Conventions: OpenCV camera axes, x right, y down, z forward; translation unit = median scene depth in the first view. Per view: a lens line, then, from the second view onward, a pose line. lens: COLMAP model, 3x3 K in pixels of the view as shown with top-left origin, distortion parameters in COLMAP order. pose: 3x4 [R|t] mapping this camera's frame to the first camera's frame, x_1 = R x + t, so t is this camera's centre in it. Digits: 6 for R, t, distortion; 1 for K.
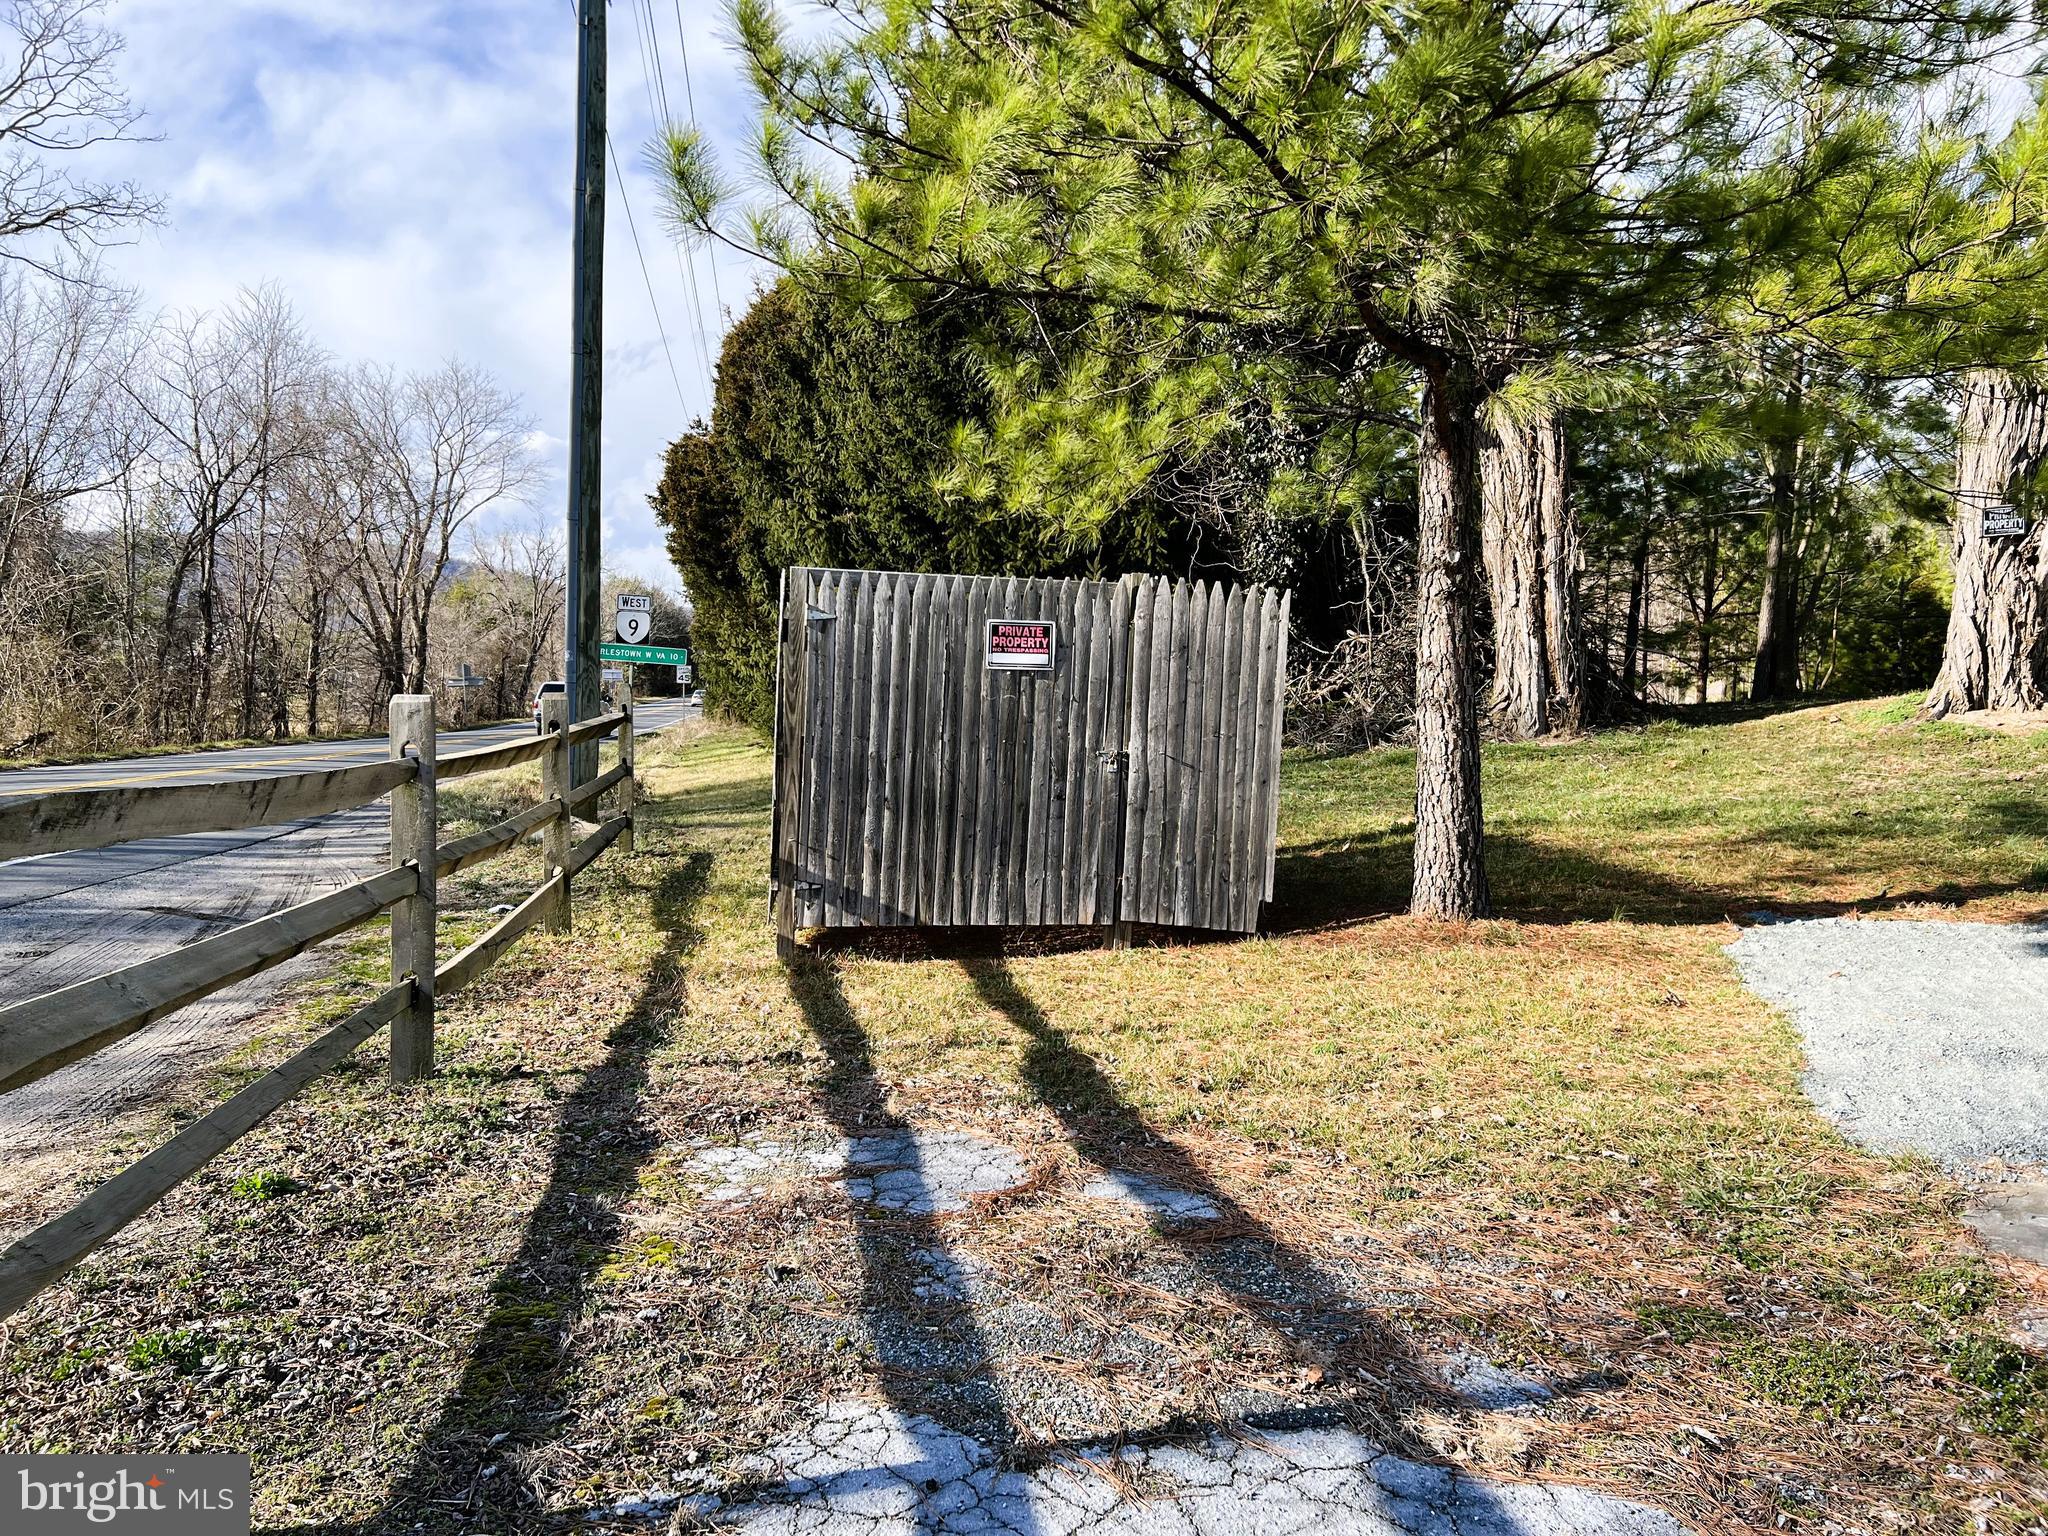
lens RADIAL K [[1553.2, 0, 1024.0], [0, 1553.2, 768.0], [0, 0, 1]] dist [0.005750, 0.003953]
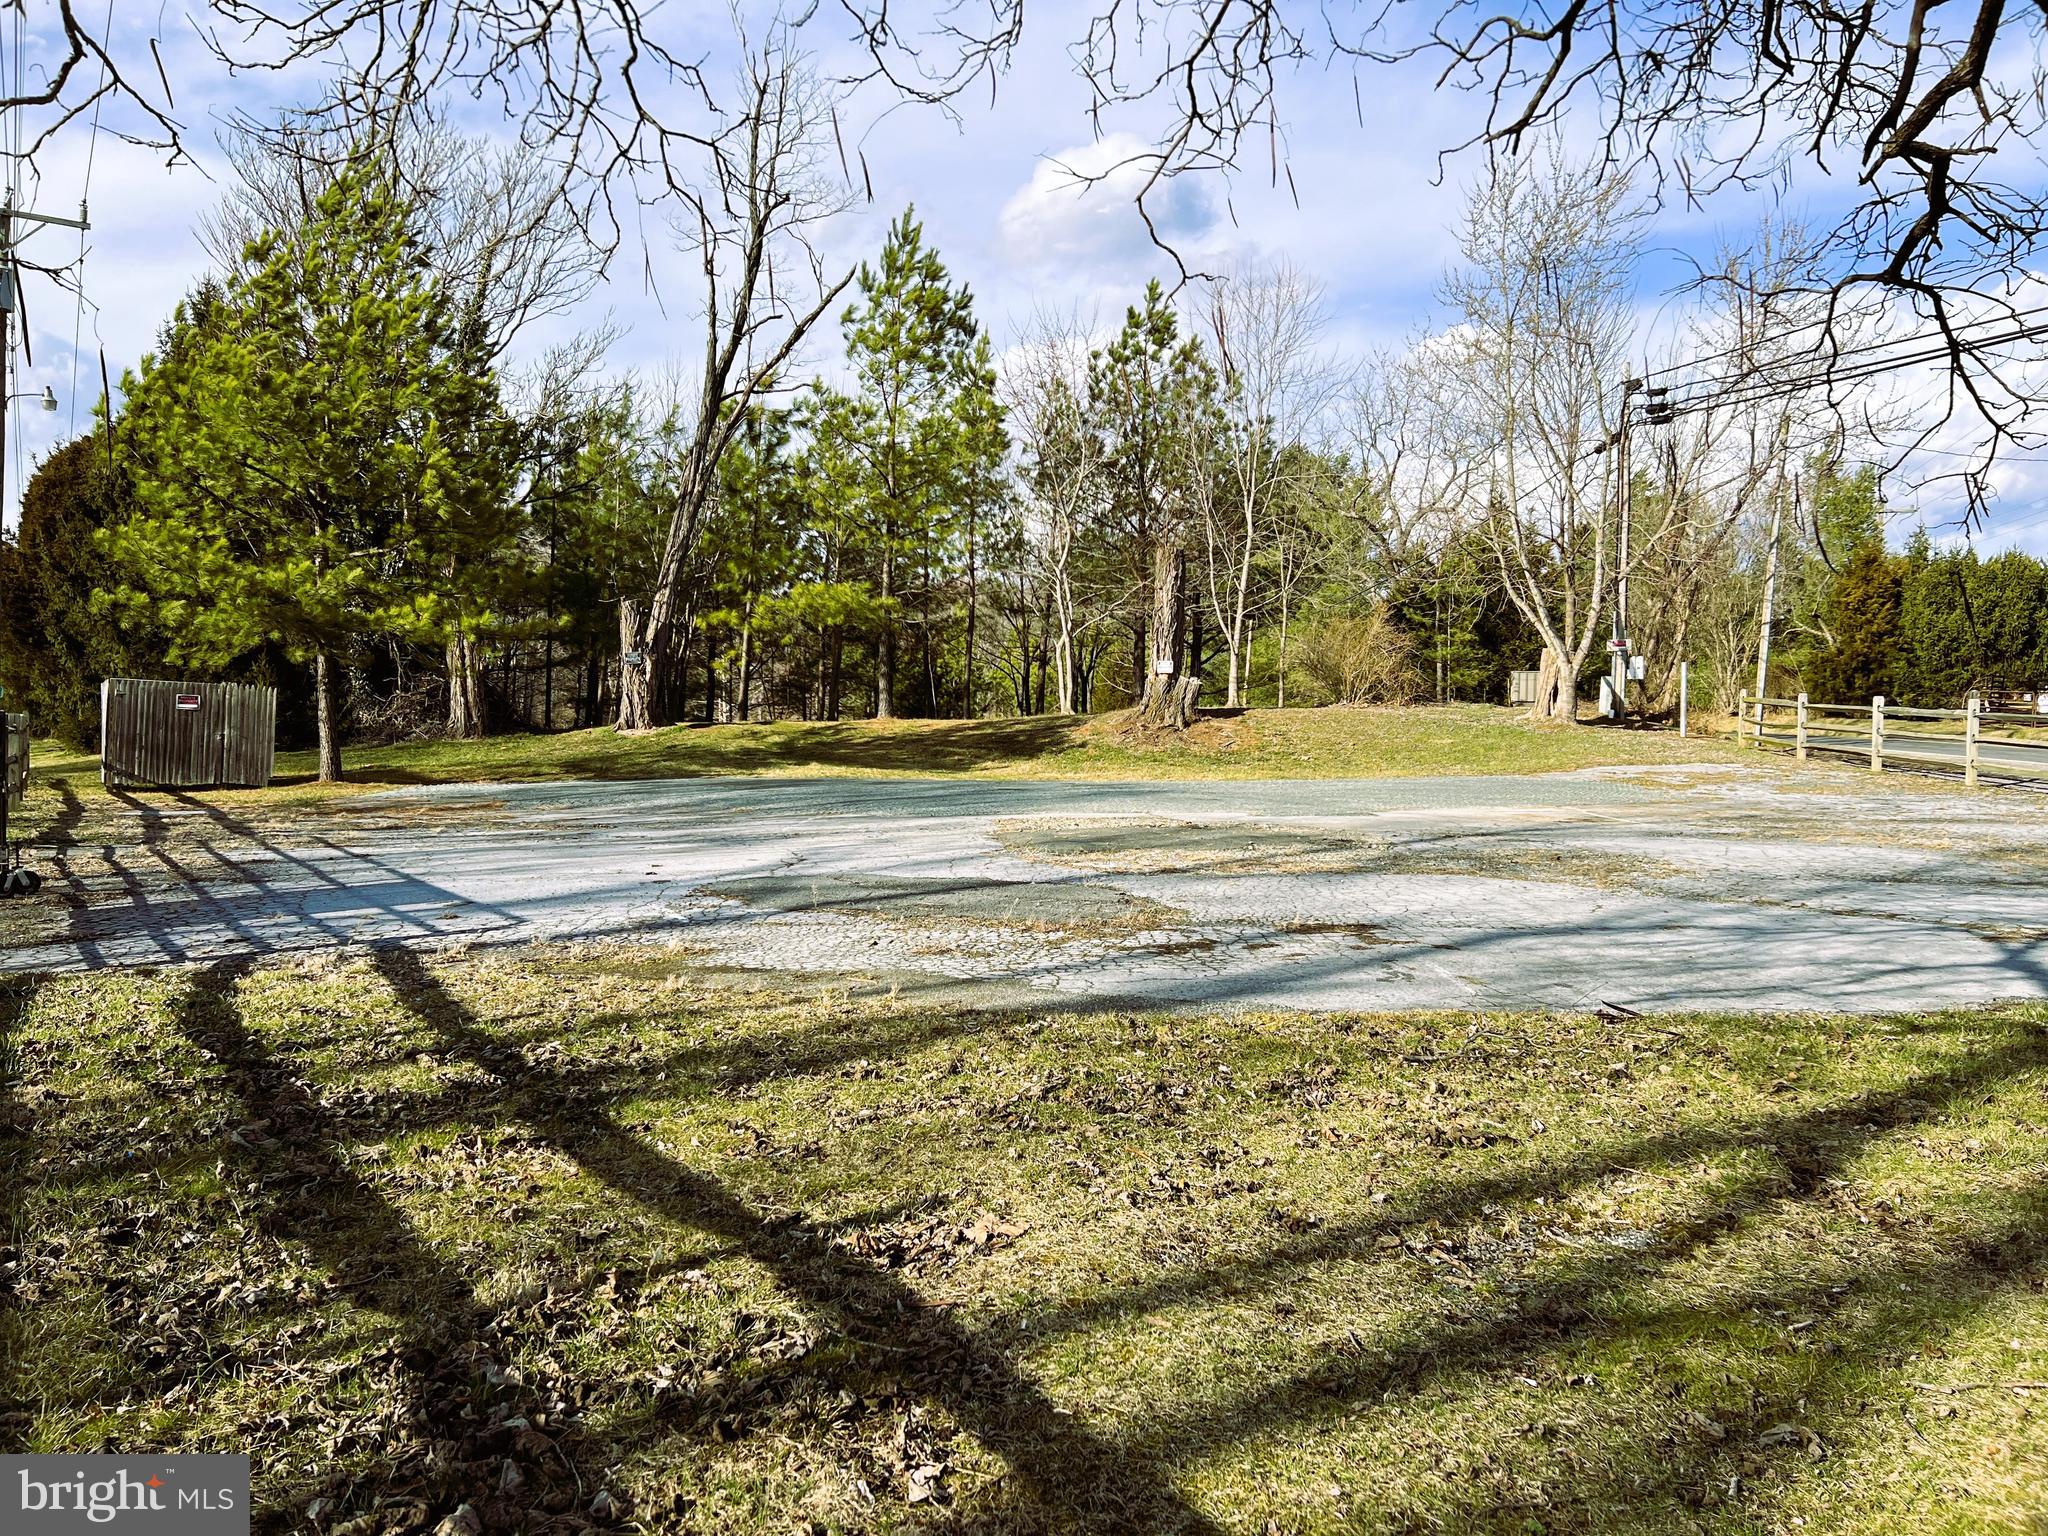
lens RADIAL K [[1612.5, 0, 1024.0], [0, 1612.5, 768.0], [0, 0, 1]] dist [0.116178, -0.234793]
pose [[0.926668, 0.001959, 0.375876, 0.189207], [0.006379, 0.999760, -0.020936, 0.084248], [-0.375827, 0.021799, 0.926434, -1.663062]]
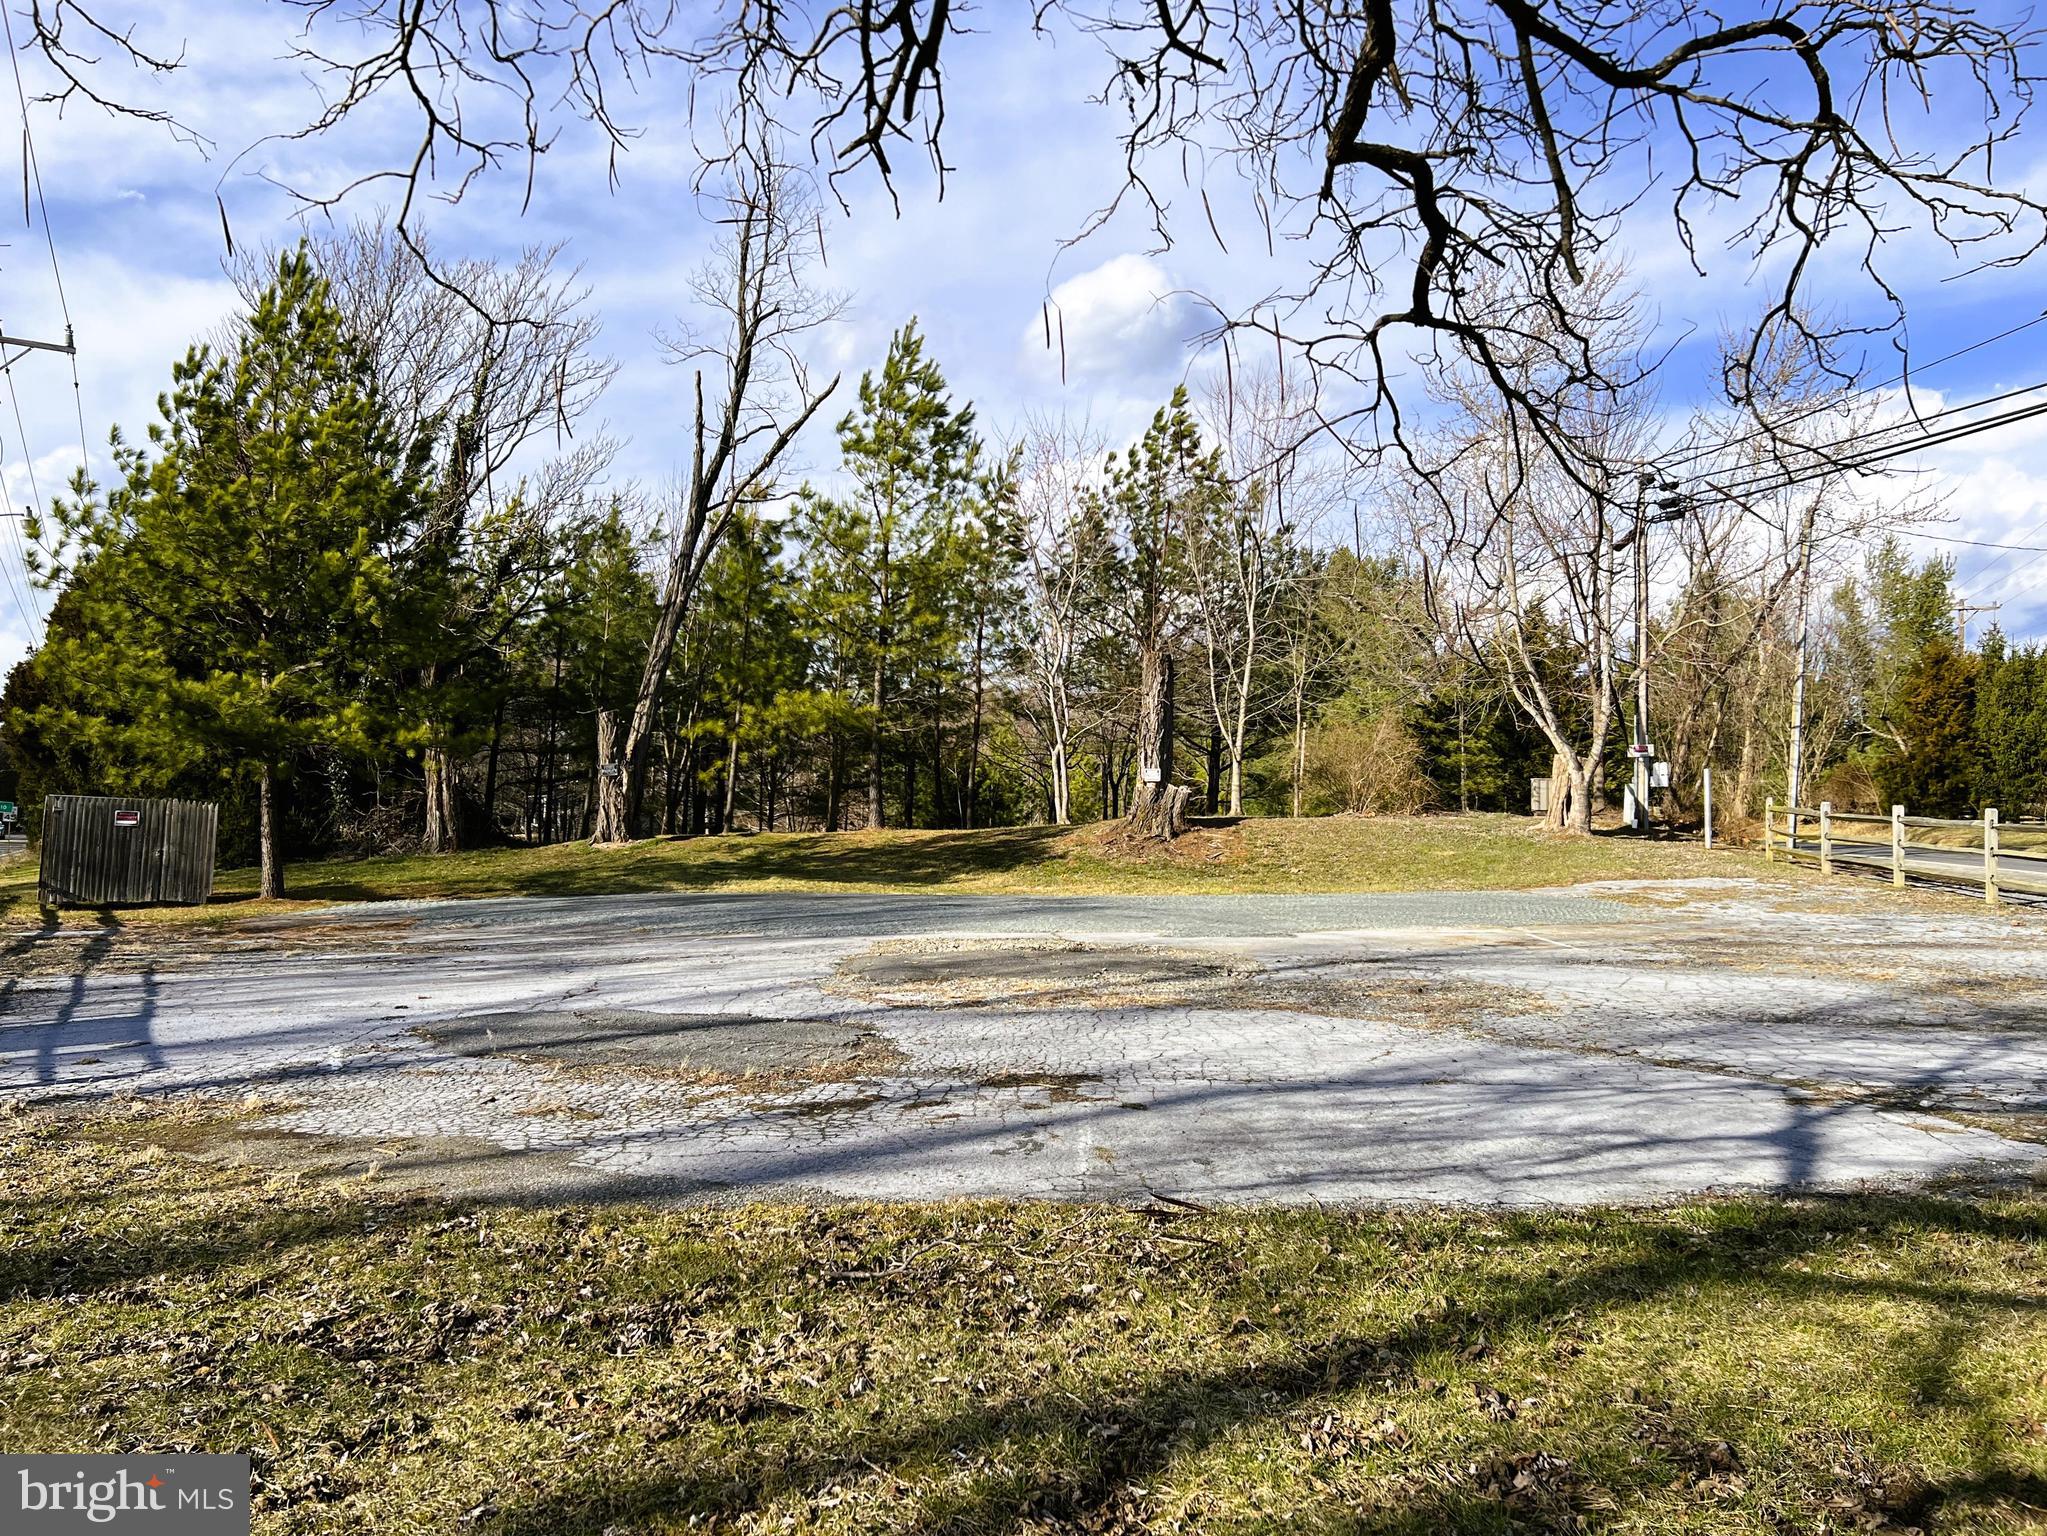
lens RADIAL K [[1616.5, 0, 1023.5], [0, 1616.5, 768.0], [0, 0, 1]] dist [0.162417, -0.357926]
pose [[0.948540, 0.021414, 0.315933, 0.388056], [0.006422, 0.996205, -0.086804, 0.074325], [-0.316593, 0.084366, 0.944802, -1.655791]]
